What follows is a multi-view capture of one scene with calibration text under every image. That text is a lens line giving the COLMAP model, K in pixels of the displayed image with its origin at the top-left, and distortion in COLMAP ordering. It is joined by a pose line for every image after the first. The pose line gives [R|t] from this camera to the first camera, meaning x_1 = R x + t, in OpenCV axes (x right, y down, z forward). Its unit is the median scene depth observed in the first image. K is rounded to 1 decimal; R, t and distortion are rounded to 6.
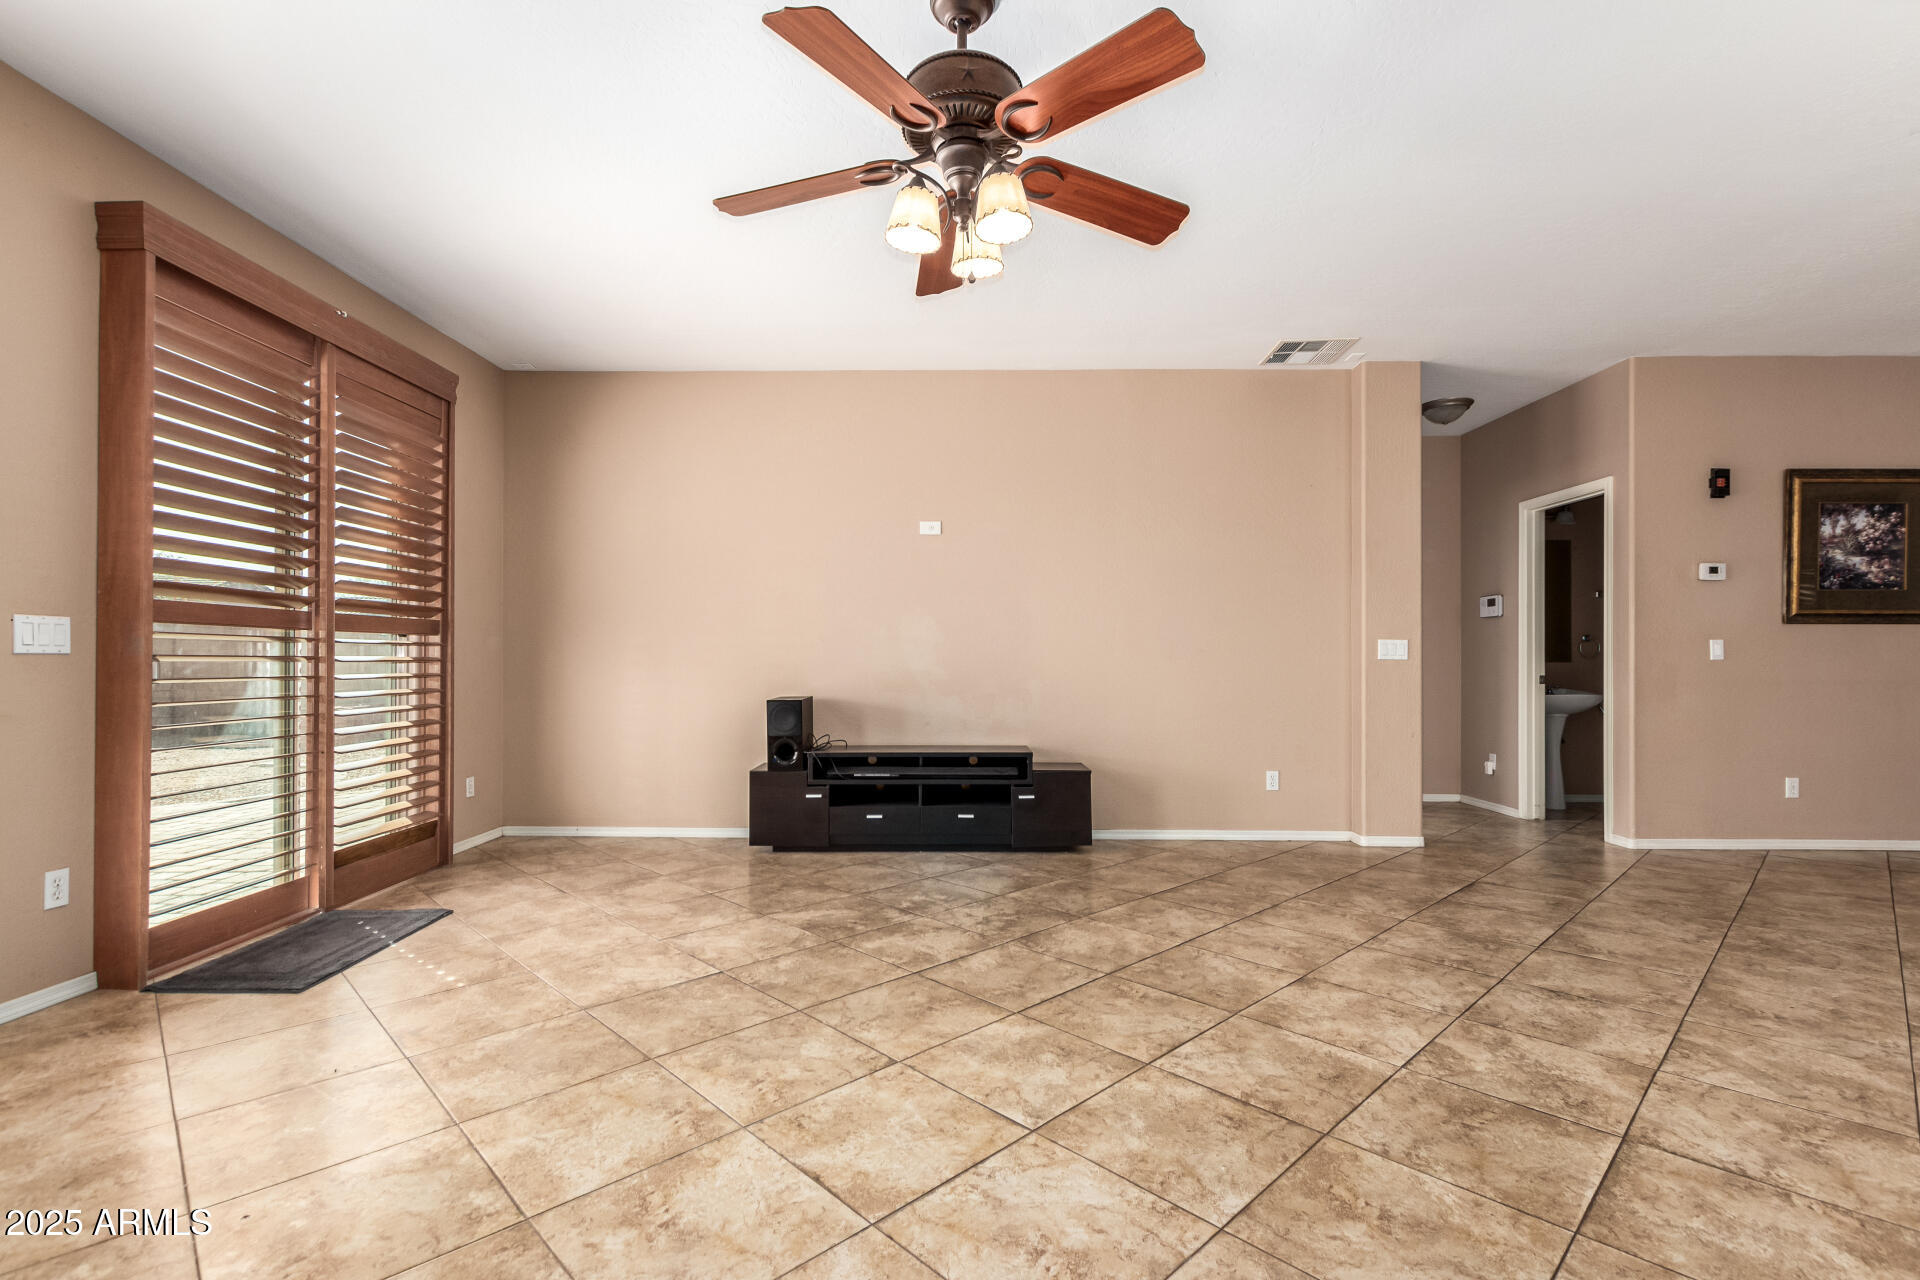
lens RADIAL K [[873.2, 0, 956.2], [0, 873.2, 661.6], [0, 0, 1]] dist [0.003599, -0.000354]
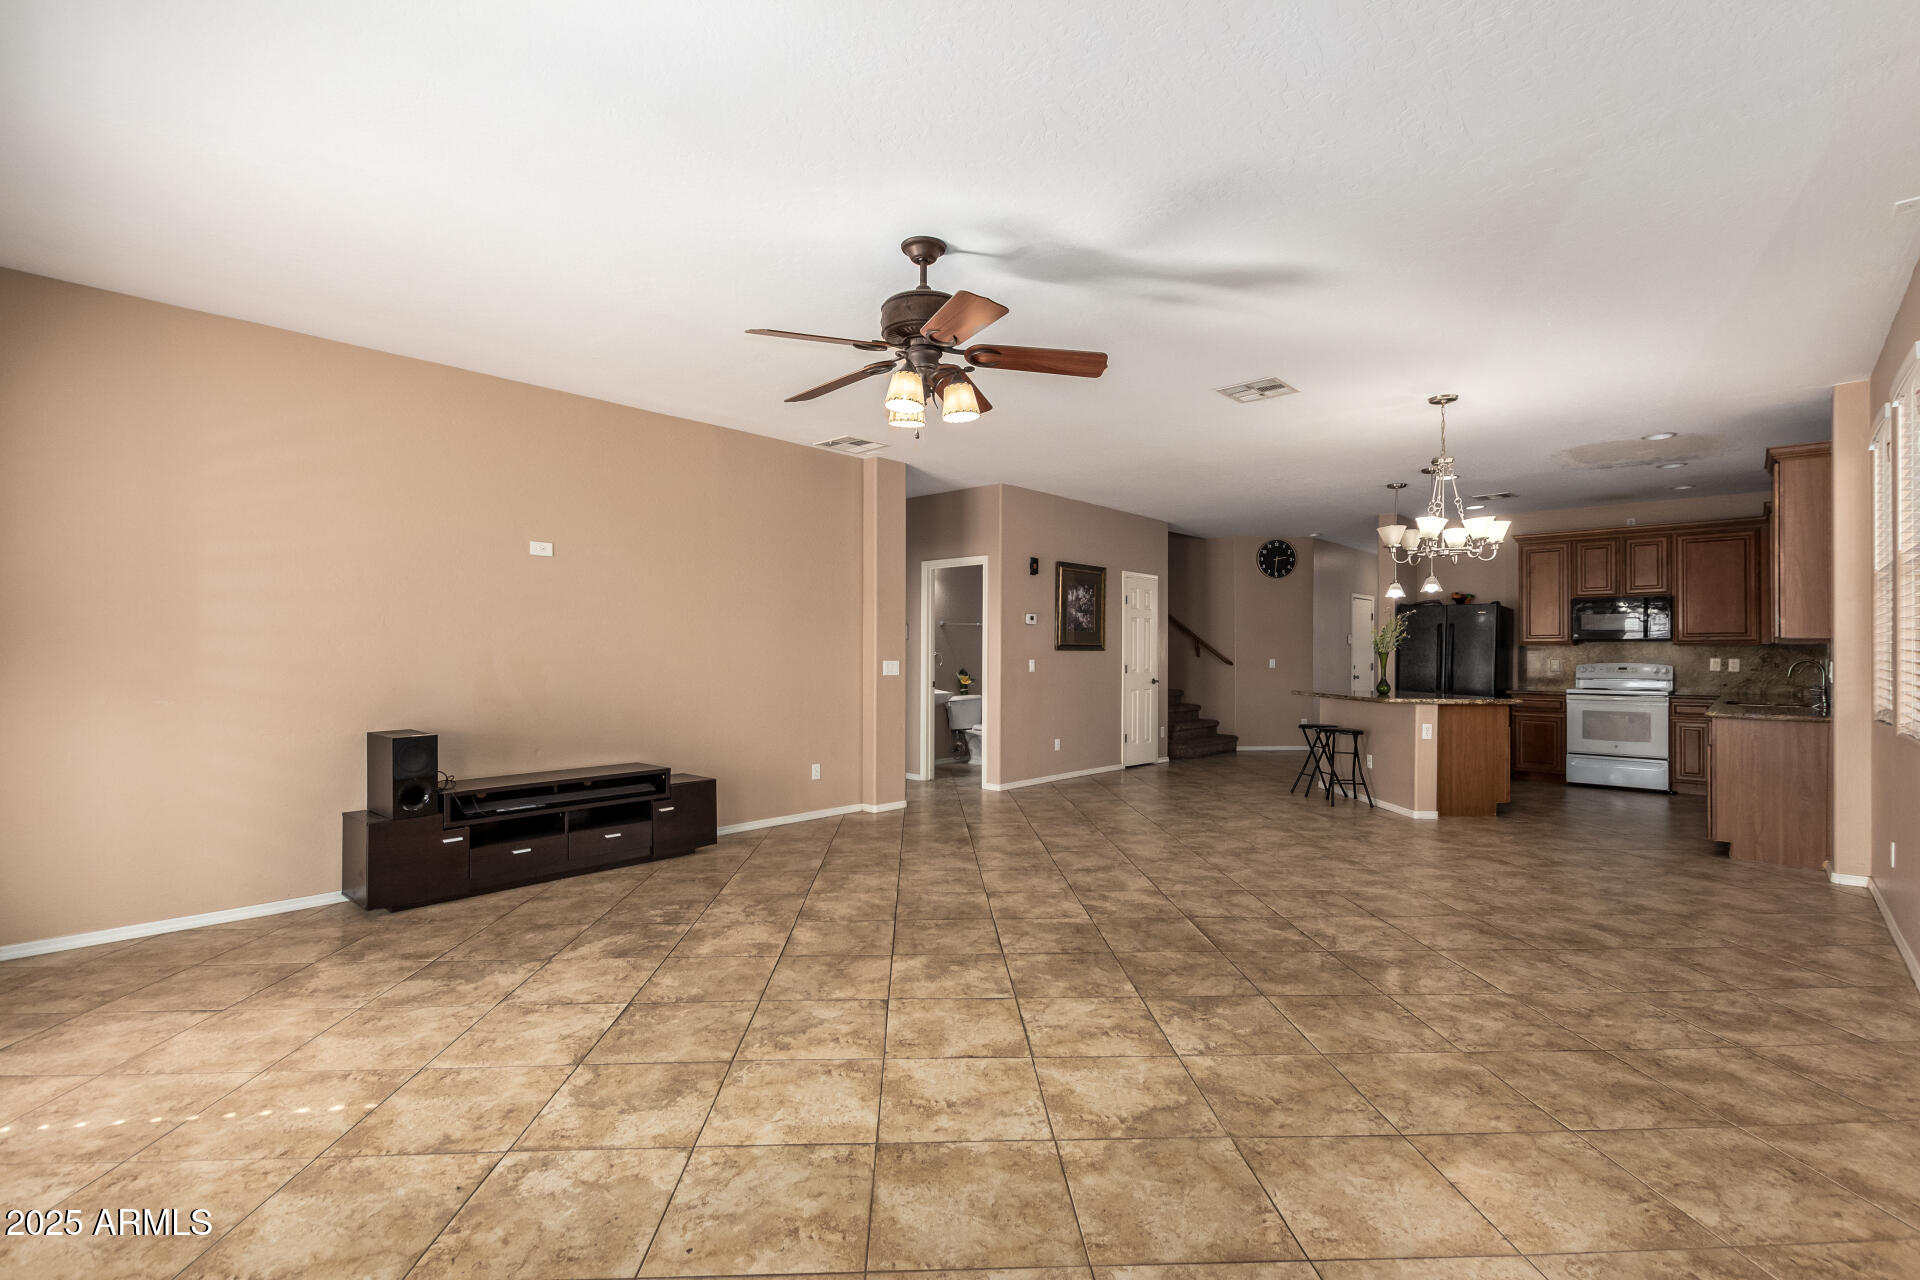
lens RADIAL K [[872.8, 0, 959.7], [0, 872.8, 648.9], [0, 0, 1]] dist [0.001702, 0.000045]
pose [[0.660492, 0.002690, 0.750828, -0.510892], [-0.001807, 0.999996, -0.001993, -0.045259], [-0.750831, -0.000040, 0.660495, 0.003830]]
